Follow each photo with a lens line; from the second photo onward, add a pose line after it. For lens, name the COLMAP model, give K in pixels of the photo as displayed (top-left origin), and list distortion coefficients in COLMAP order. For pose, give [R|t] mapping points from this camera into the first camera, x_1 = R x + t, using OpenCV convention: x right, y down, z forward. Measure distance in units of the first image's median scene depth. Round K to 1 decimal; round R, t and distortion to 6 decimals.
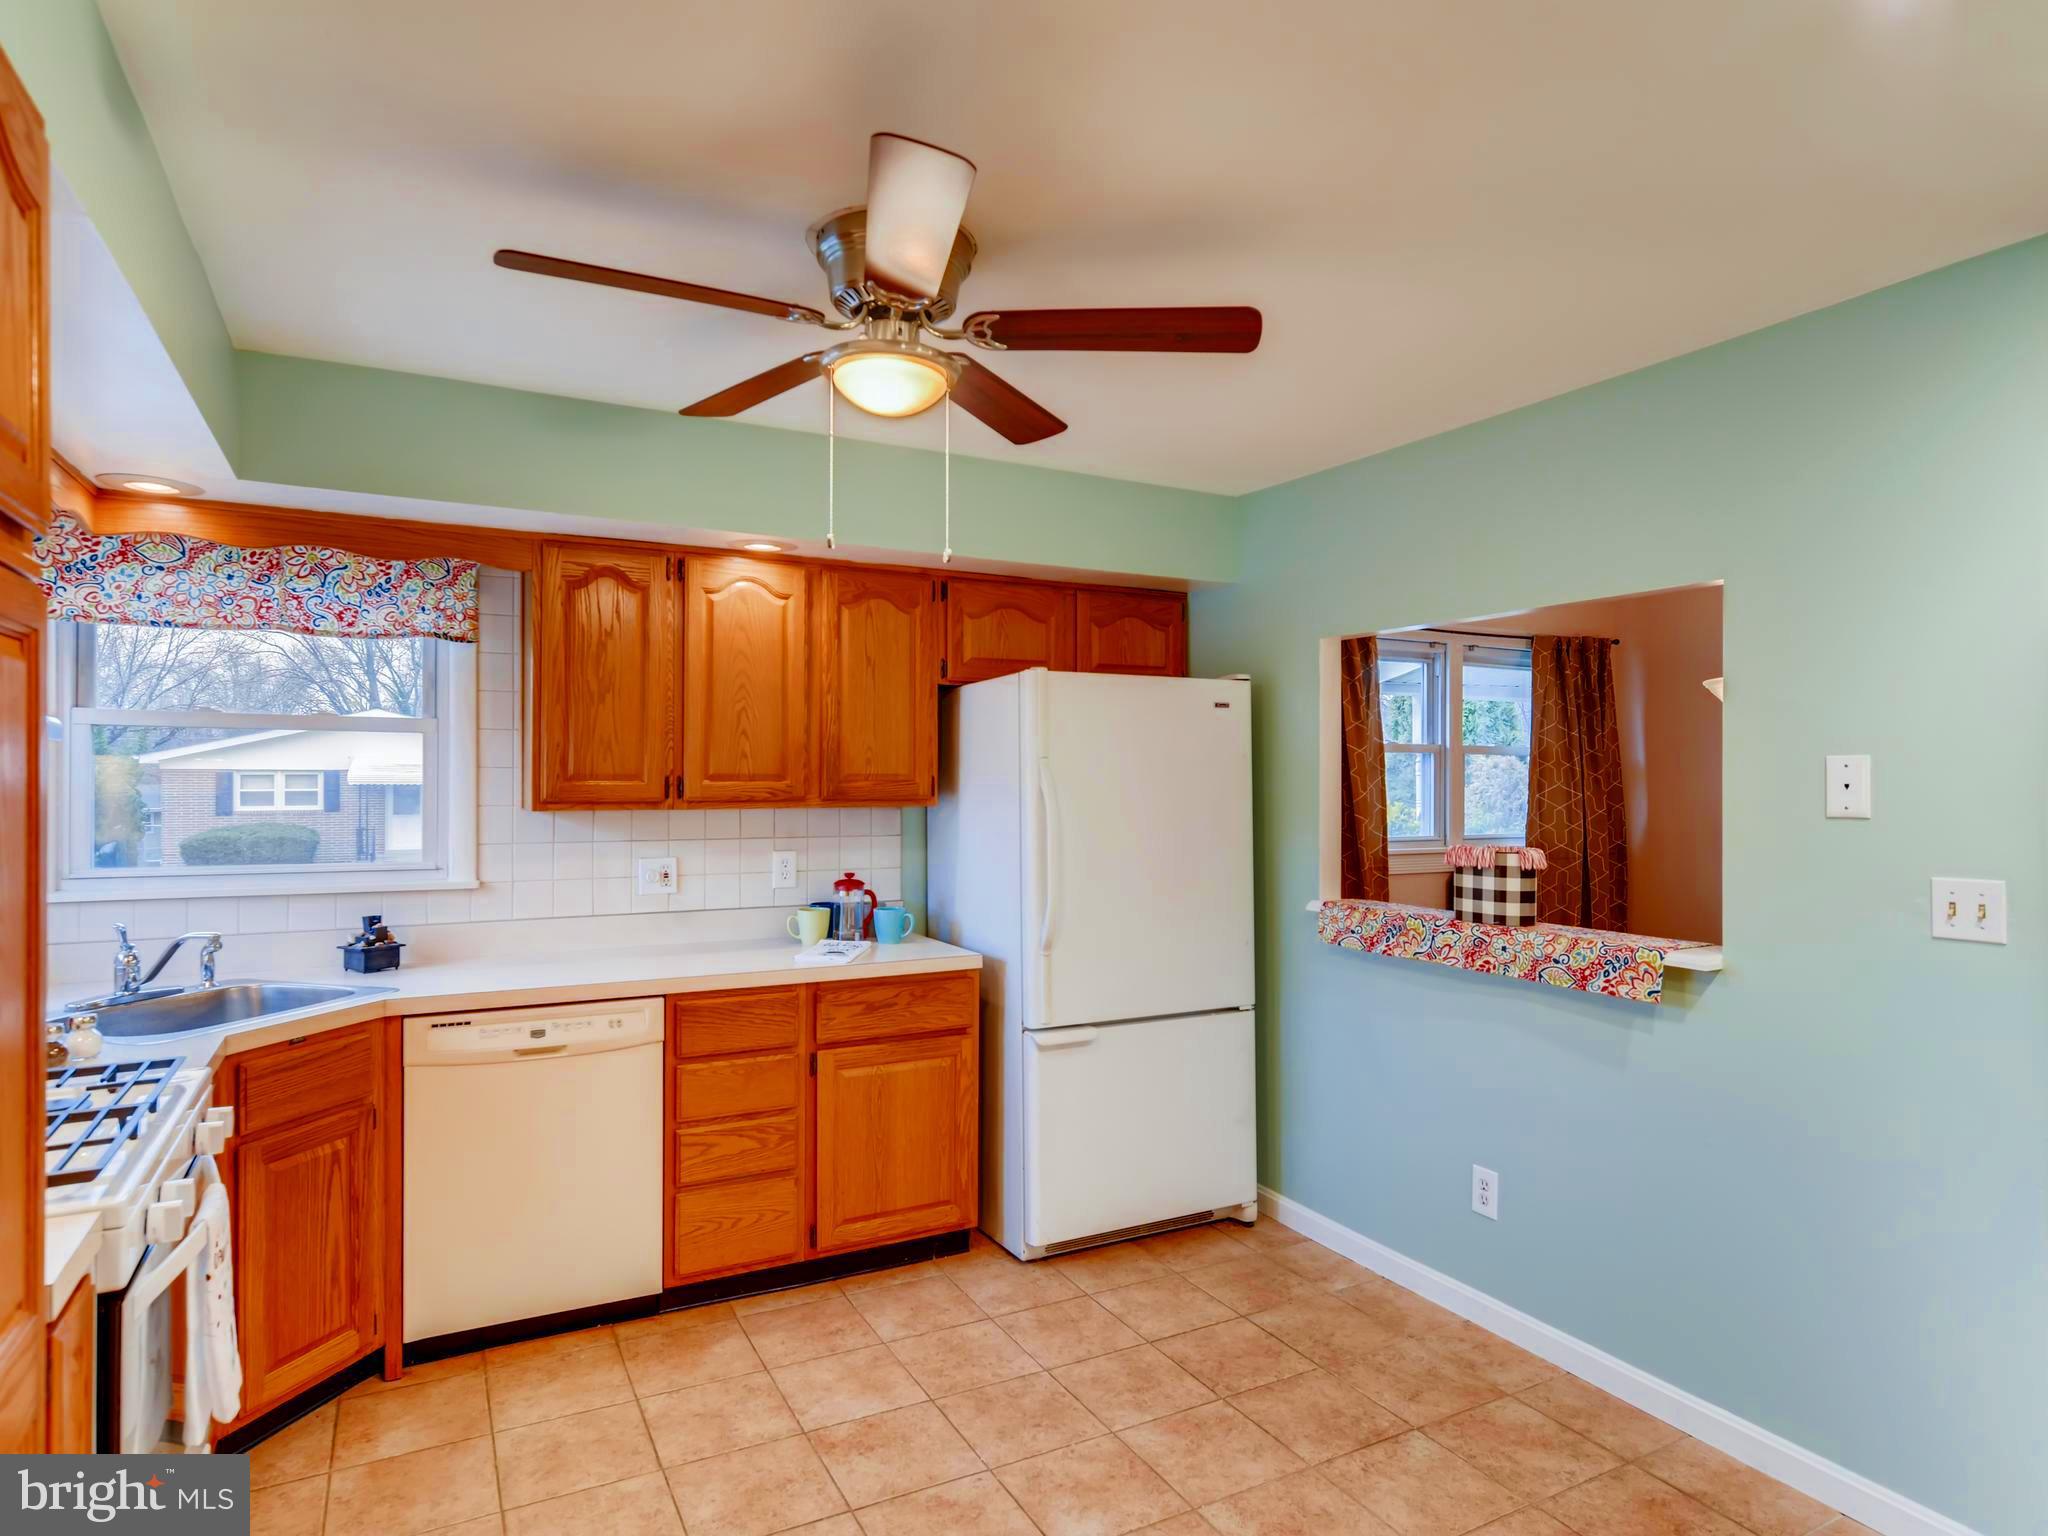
lens RADIAL K [[1166.3, 0, 1007.1], [0, 1166.3, 776.4], [0, 0, 1]] dist [-0.005697, 0.009270]
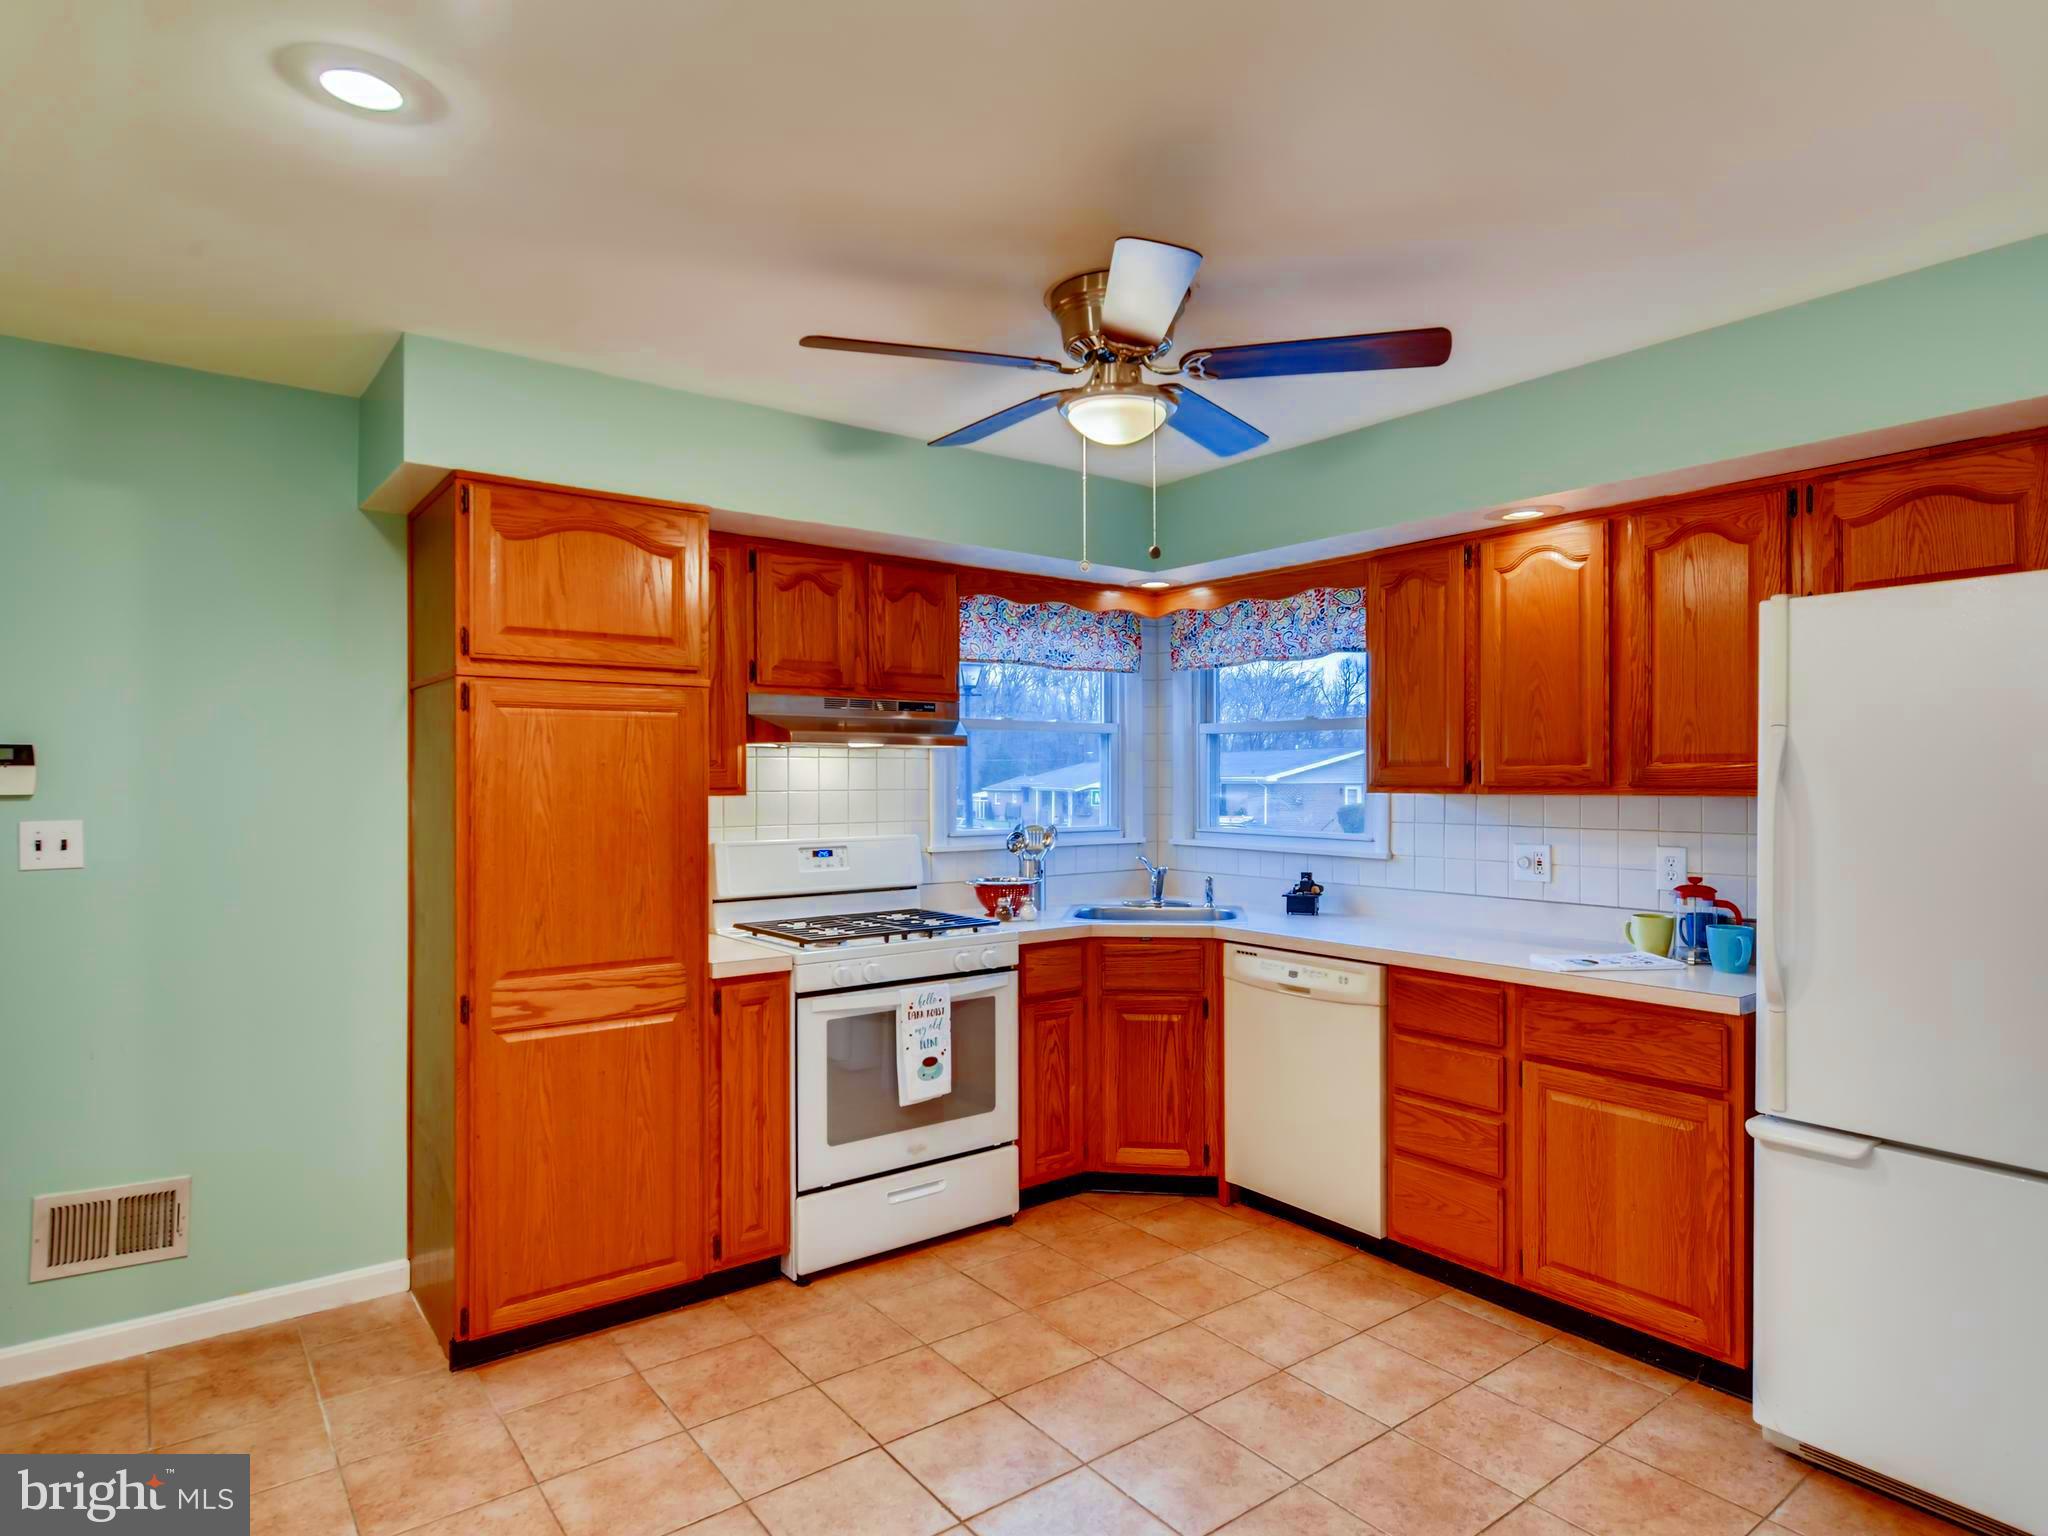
lens RADIAL K [[1166.3, 0, 1031.7], [0, 1166.3, 769.0], [0, 0, 1]] dist [-0.005697, 0.009270]
pose [[0.165573, -0.008107, -0.986164, 0.685059], [0.007074, 0.999950, -0.007033, 0.011766], [0.986172, -0.005812, 0.165623, 0.480378]]
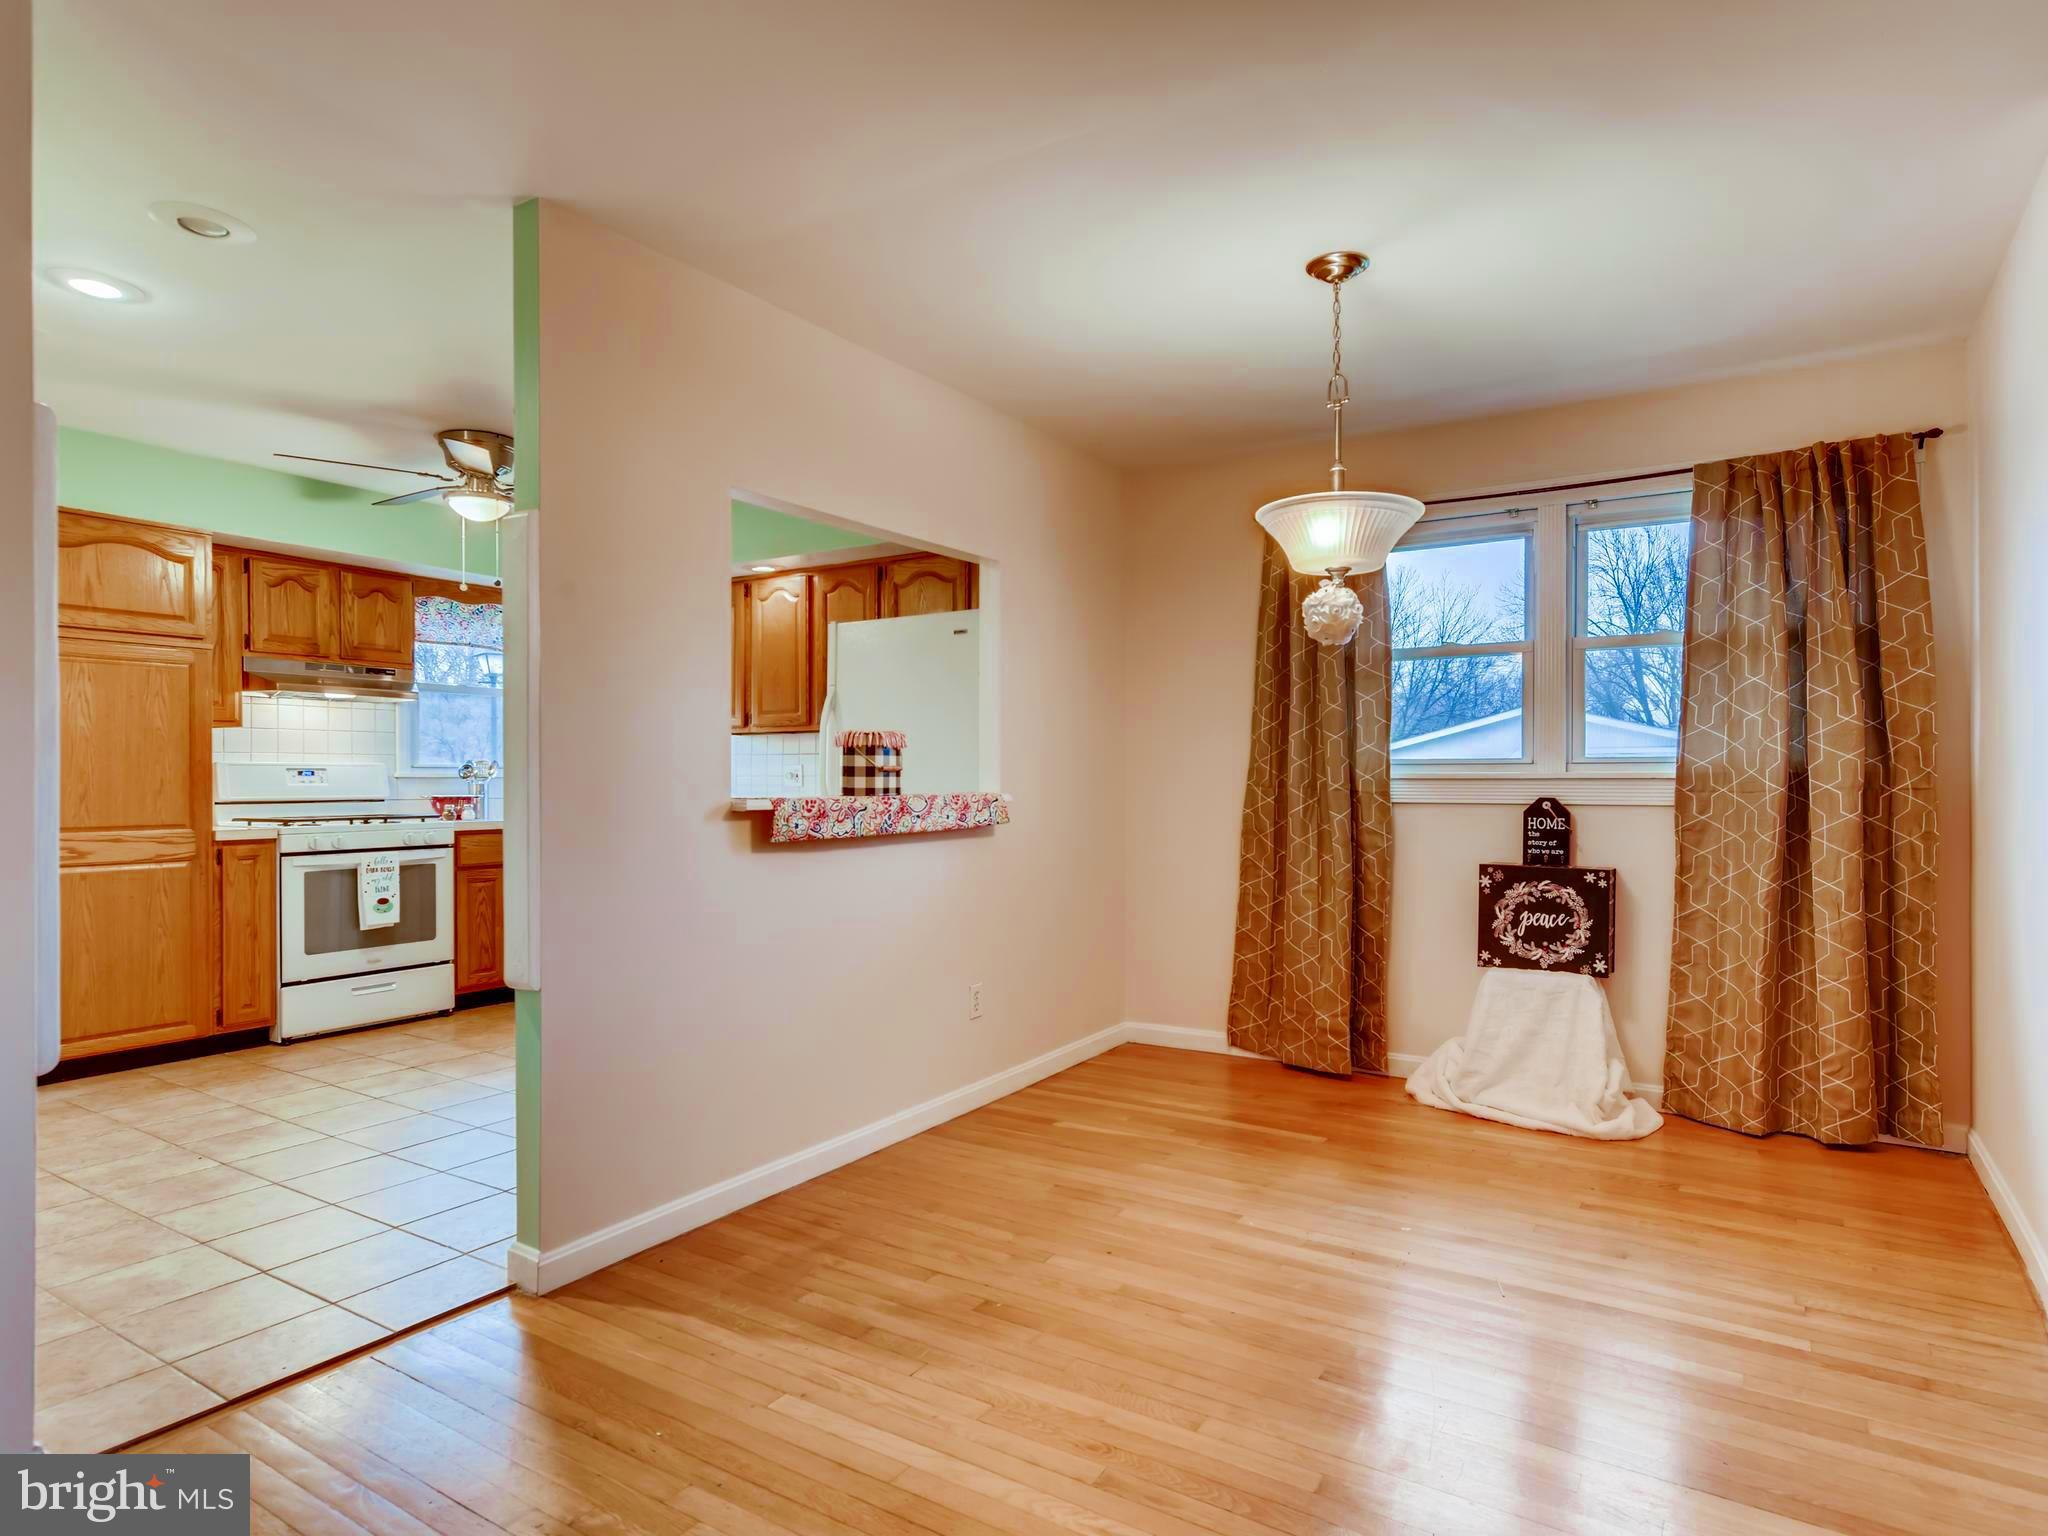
lens RADIAL K [[1166.3, 0, 1024.7], [0, 1166.3, 784.2], [0, 0, 1]] dist [-0.005697, 0.009270]
pose [[0.487256, 0.001989, -0.873257, 1.466595], [0.005555, 0.999970, 0.005378, 0.102208], [0.873241, -0.007472, 0.487231, 0.553452]]
